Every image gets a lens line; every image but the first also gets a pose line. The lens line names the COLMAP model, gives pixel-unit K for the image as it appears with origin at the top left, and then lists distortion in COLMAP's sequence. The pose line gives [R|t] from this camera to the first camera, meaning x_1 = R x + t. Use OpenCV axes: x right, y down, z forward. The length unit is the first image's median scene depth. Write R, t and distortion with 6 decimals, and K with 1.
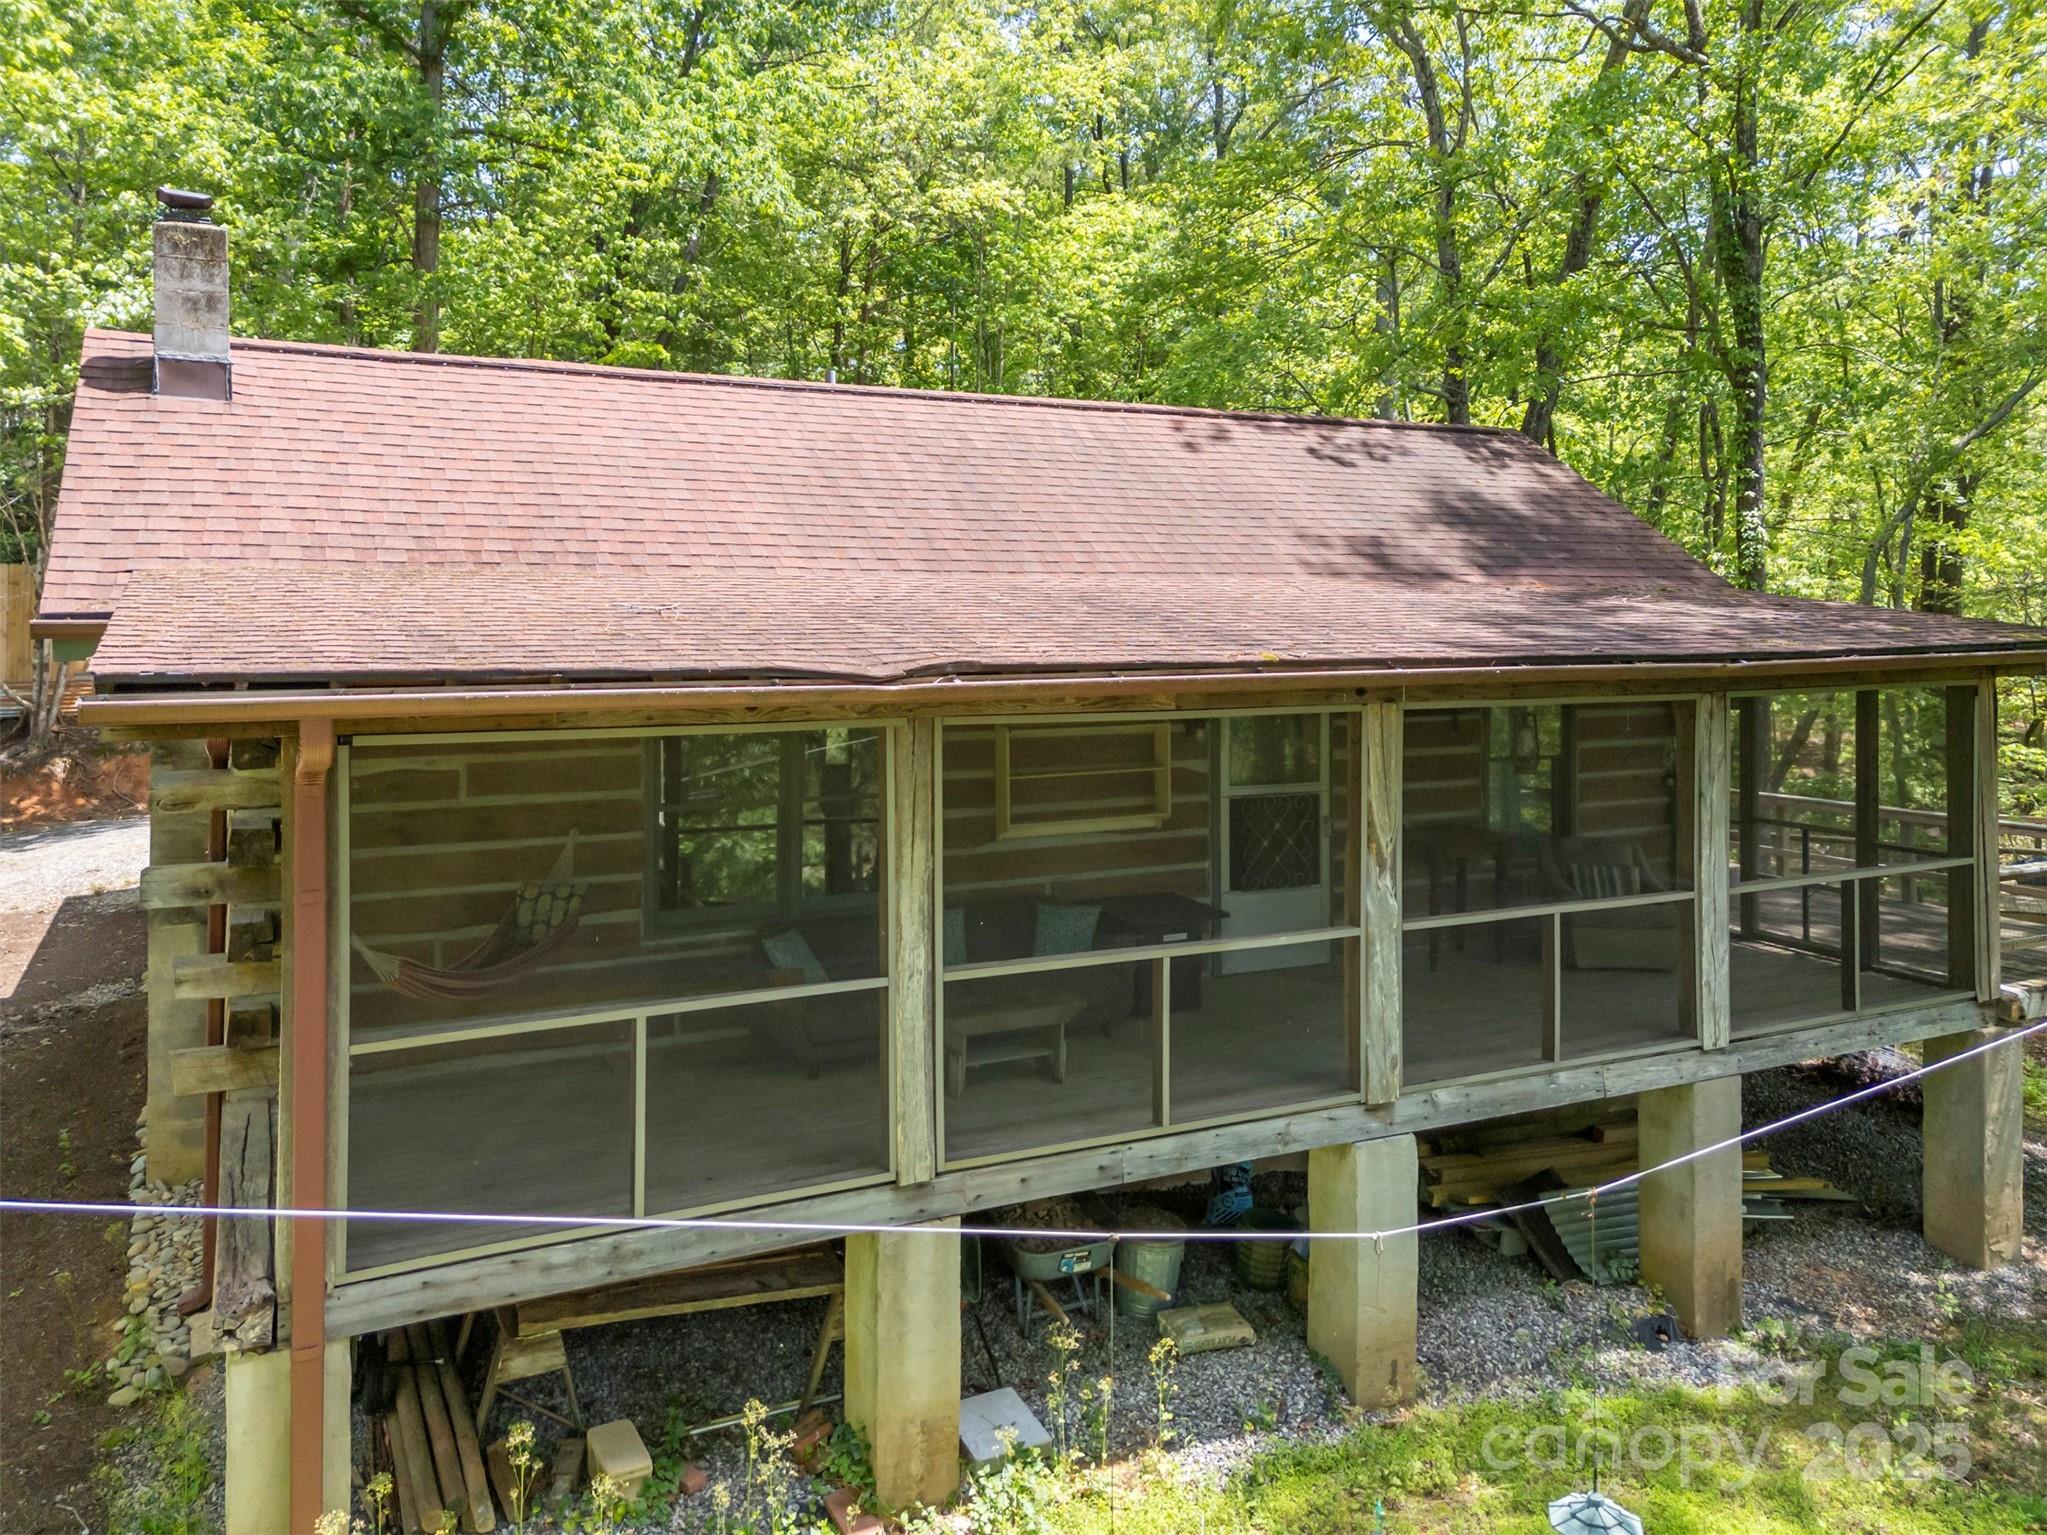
lens RADIAL K [[1532.4, 0, 1021.3], [0, 1532.4, 621.8], [0, 0, 1]] dist [0.110112, -0.067664]
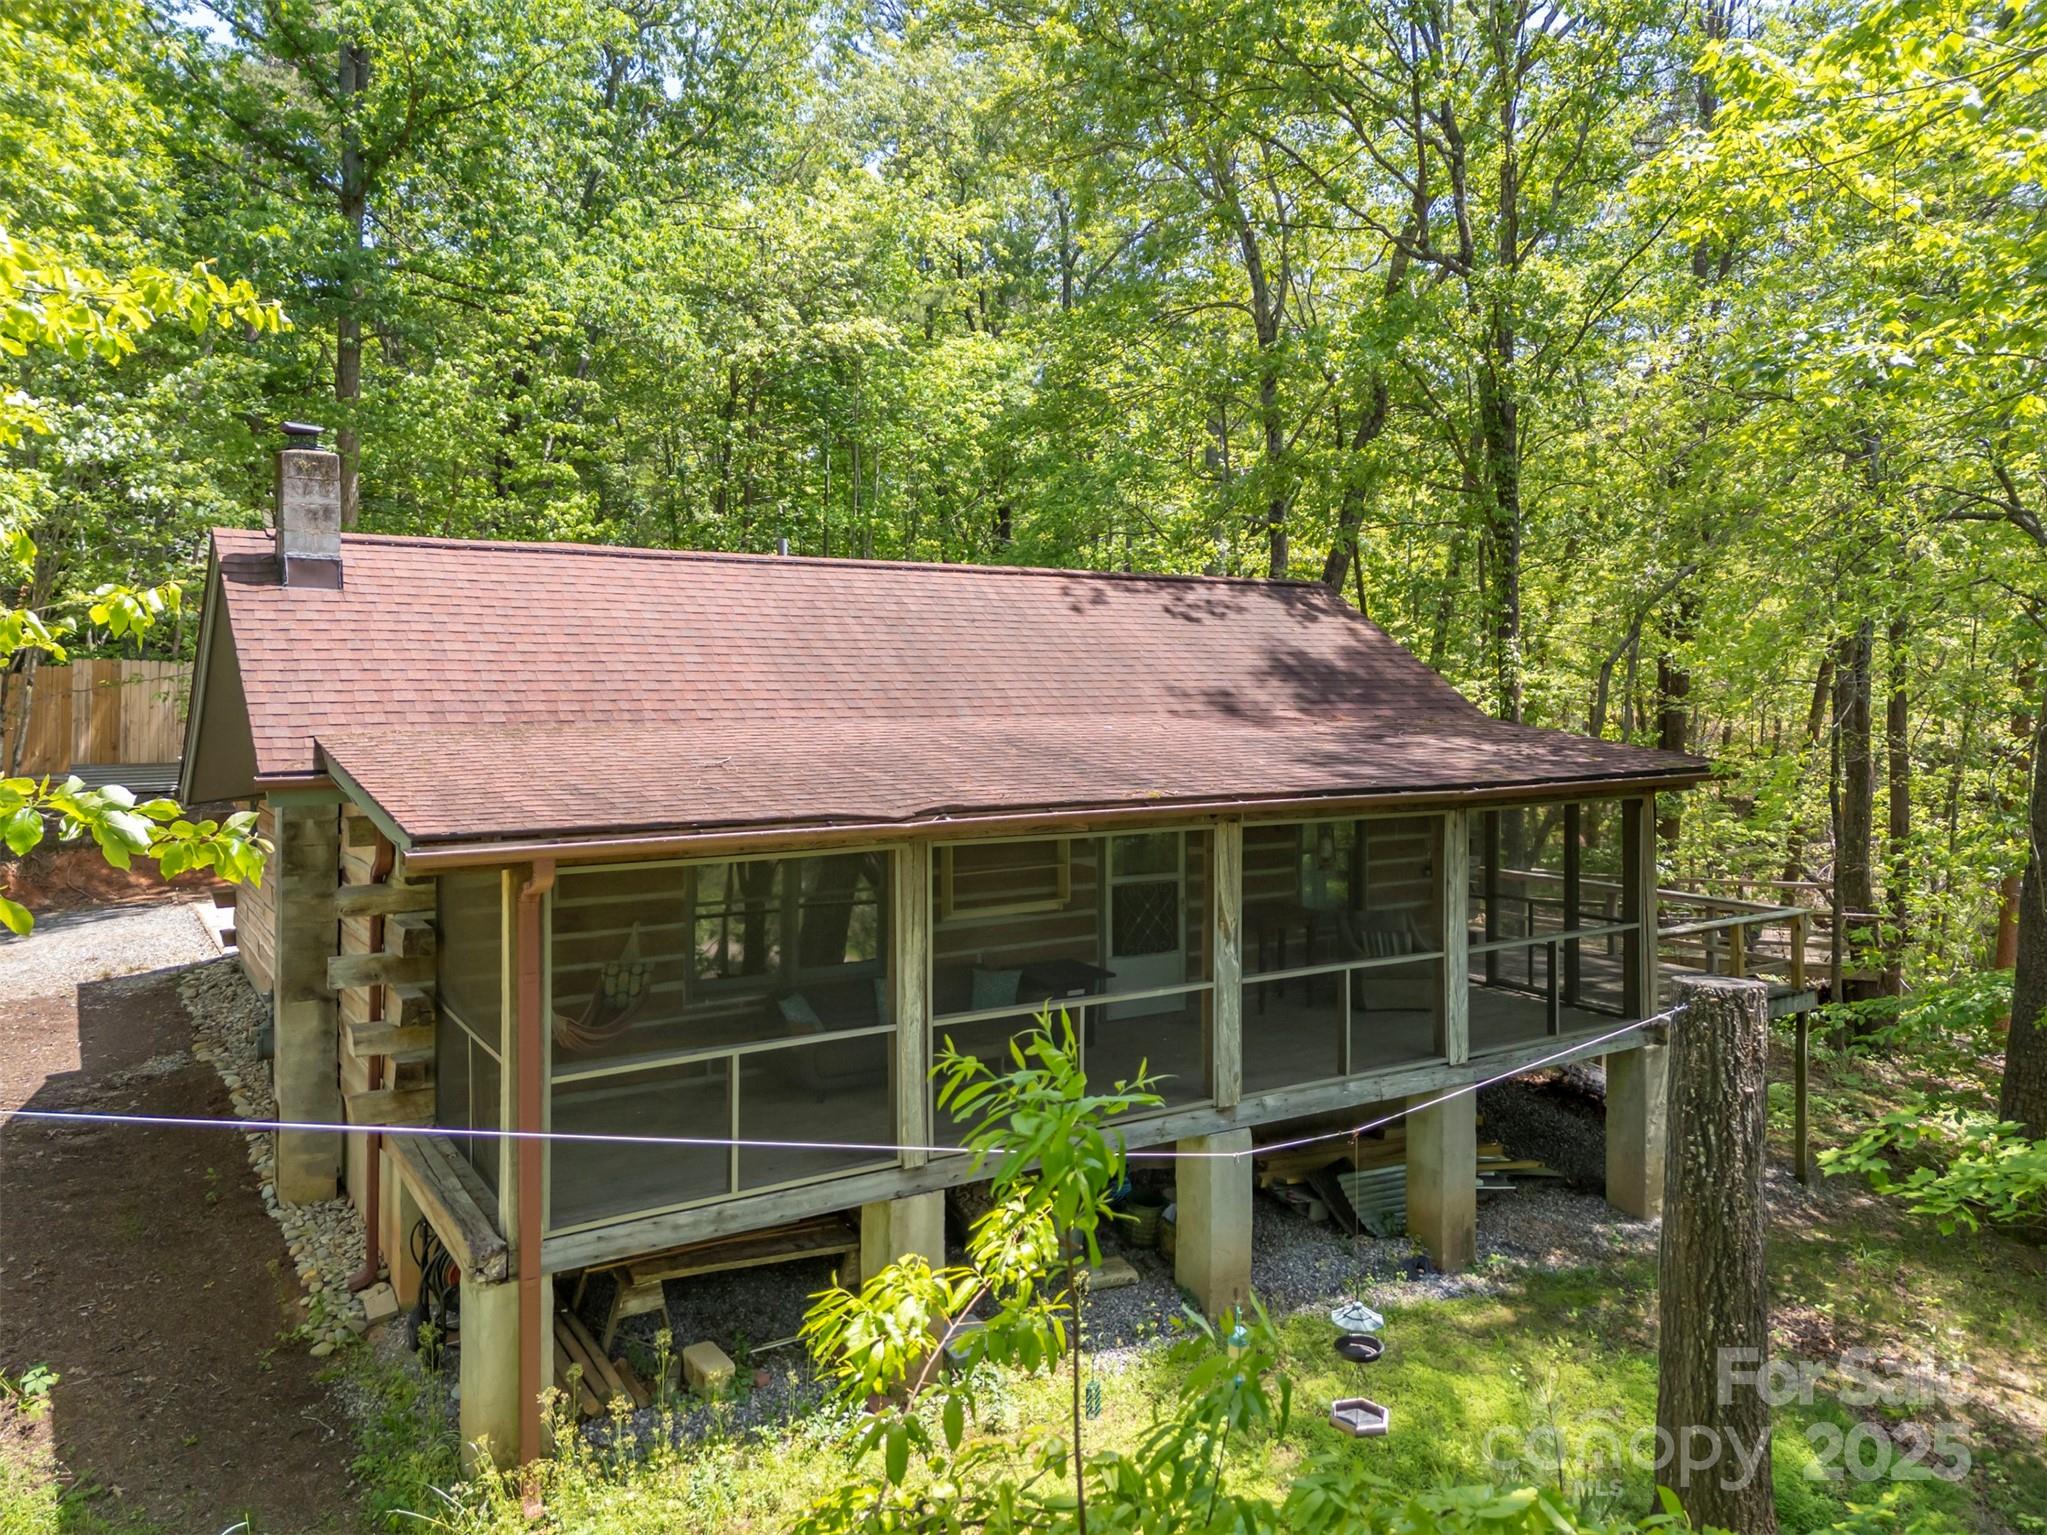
lens RADIAL K [[1469.8, 0, 1032.3], [0, 1469.8, 693.0], [0, 0, 1]] dist [0.166189, -0.145025]
pose [[0.993865, 0.001205, 0.110592, -0.081606], [-0.001014, 0.999998, -0.001788, -0.054983], [-0.110594, 0.001665, 0.993864, -0.281833]]
